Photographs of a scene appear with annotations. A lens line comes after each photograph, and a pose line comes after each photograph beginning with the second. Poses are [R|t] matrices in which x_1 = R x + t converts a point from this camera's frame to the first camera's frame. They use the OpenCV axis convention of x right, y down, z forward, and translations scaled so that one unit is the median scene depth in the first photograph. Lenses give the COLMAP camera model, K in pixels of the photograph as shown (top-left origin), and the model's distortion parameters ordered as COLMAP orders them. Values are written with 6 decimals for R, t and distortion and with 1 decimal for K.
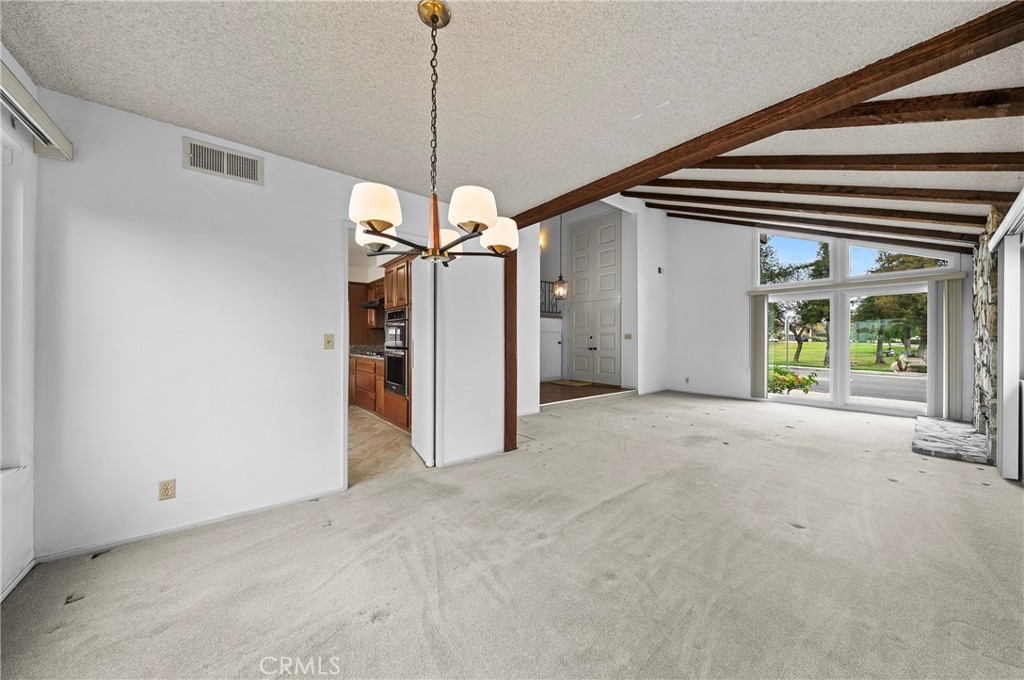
lens RADIAL K [[349.9, 0, 507.9], [0, 349.9, 340.0], [0, 0, 1]] dist [-0.003205, 0.000042]
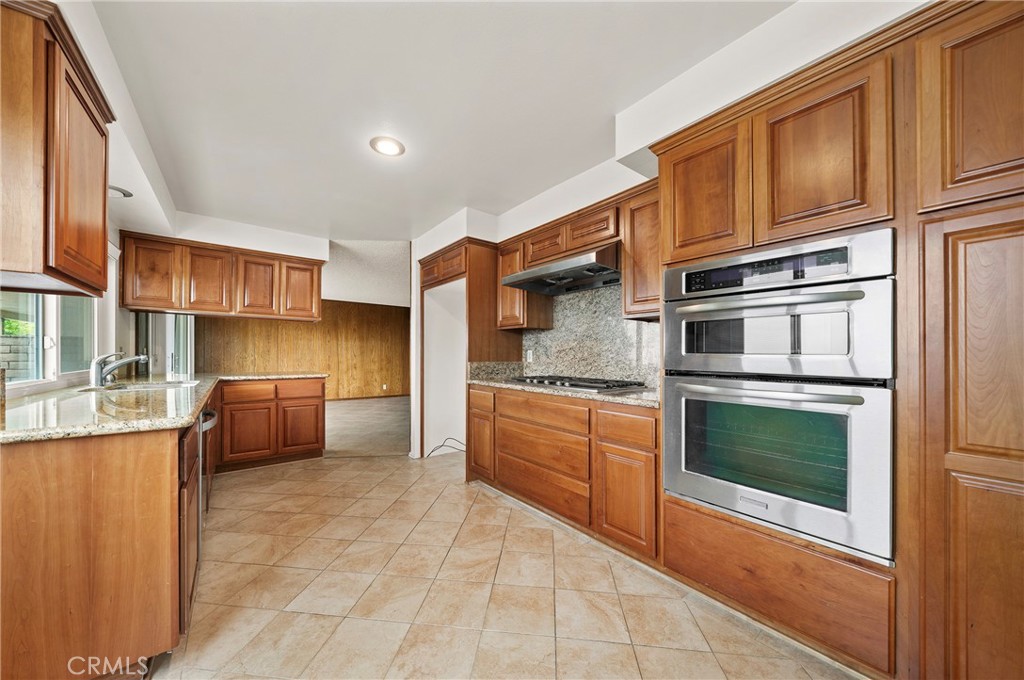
lens RADIAL K [[349.9, 0, 503.5], [0, 349.9, 354.1], [0, 0, 1]] dist [-0.003205, 0.000042]
pose [[0.999775, 0.000573, -0.021223, -0.356673], [-0.000518, 0.999997, 0.002591, 0.001272], [0.021224, -0.002579, 0.999771, 0.448446]]
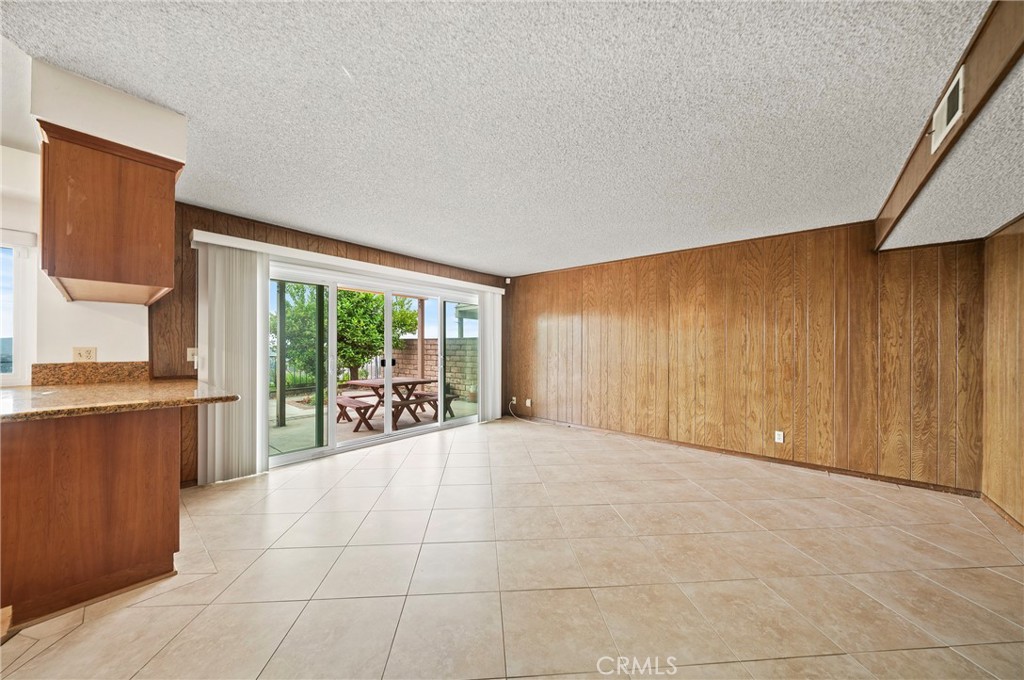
lens RADIAL K [[349.9, 0, 508.5], [0, 349.9, 340.5], [0, 0, 1]] dist [-0.003205, 0.000042]
pose [[0.183948, -0.021639, -0.982698, -0.387588], [-0.000717, 0.999754, -0.022148, -0.005662], [0.982936, 0.004778, 0.183887, 1.285422]]
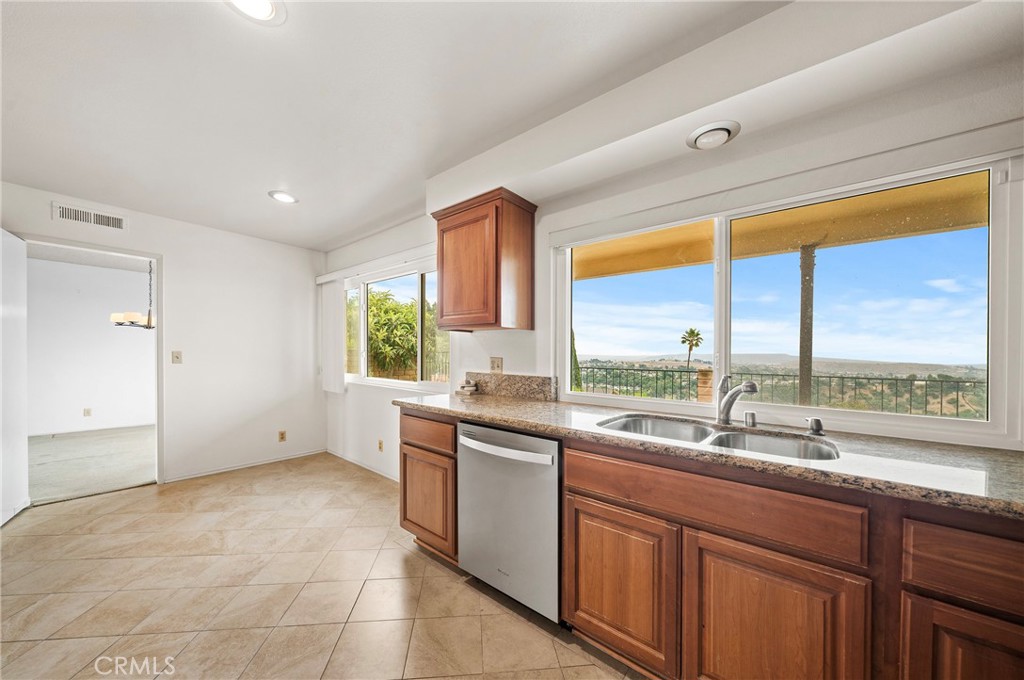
lens RADIAL K [[349.9, 0, 505.6], [0, 349.9, 360.3], [0, 0, 1]] dist [-0.003205, 0.000042]
pose [[-0.979629, -0.015480, -0.200220, -0.560486], [-0.018516, 0.999740, 0.013297, -0.008516], [0.199962, 0.016733, -0.979661, 0.972631]]
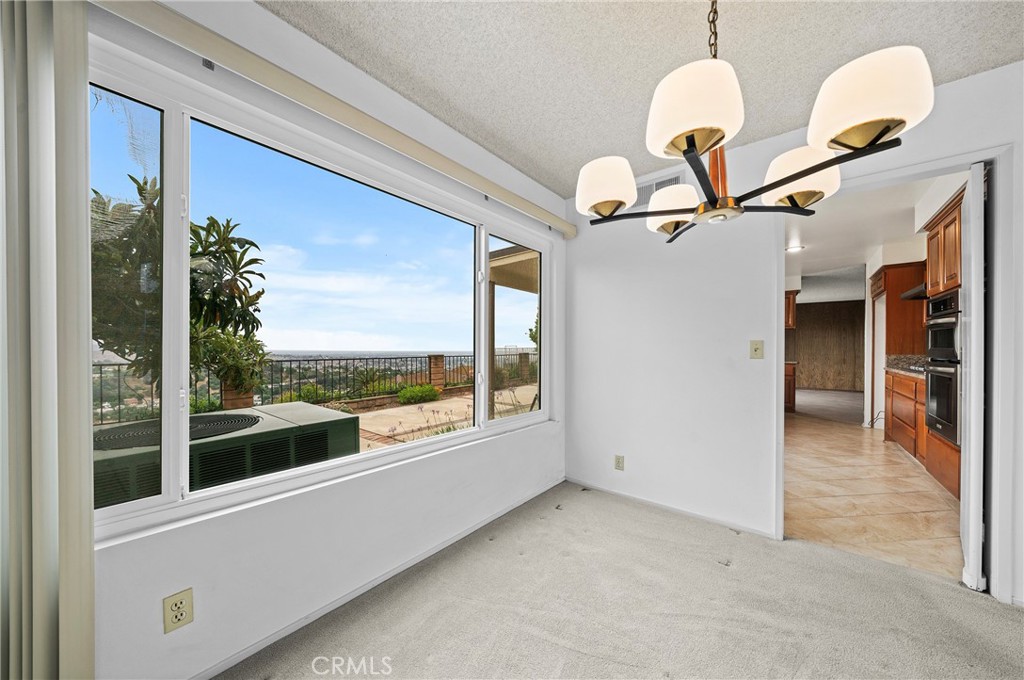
lens RADIAL K [[349.9, 0, 509.9], [0, 349.9, 351.8], [0, 0, 1]] dist [-0.003205, 0.000042]
pose [[0.208489, 0.005438, -0.978010, 0.068928], [0.003699, 0.999973, 0.006349, 0.000692], [0.978018, -0.004942, 0.208464, 0.101276]]
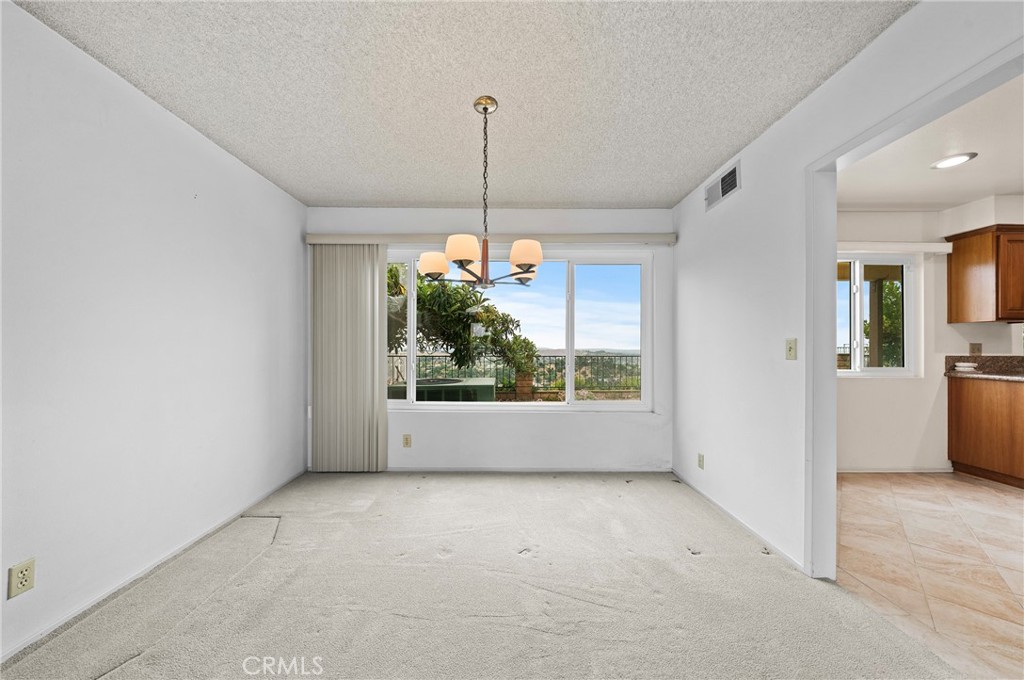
lens RADIAL K [[349.9, 0, 507.6], [0, 349.9, 347.0], [0, 0, 1]] dist [-0.003205, 0.000042]
pose [[-0.620856, -0.004540, -0.783912, 0.162590], [0.000009, 0.999983, -0.005799, 0.001487], [0.783925, -0.003607, -0.620845, 0.389978]]
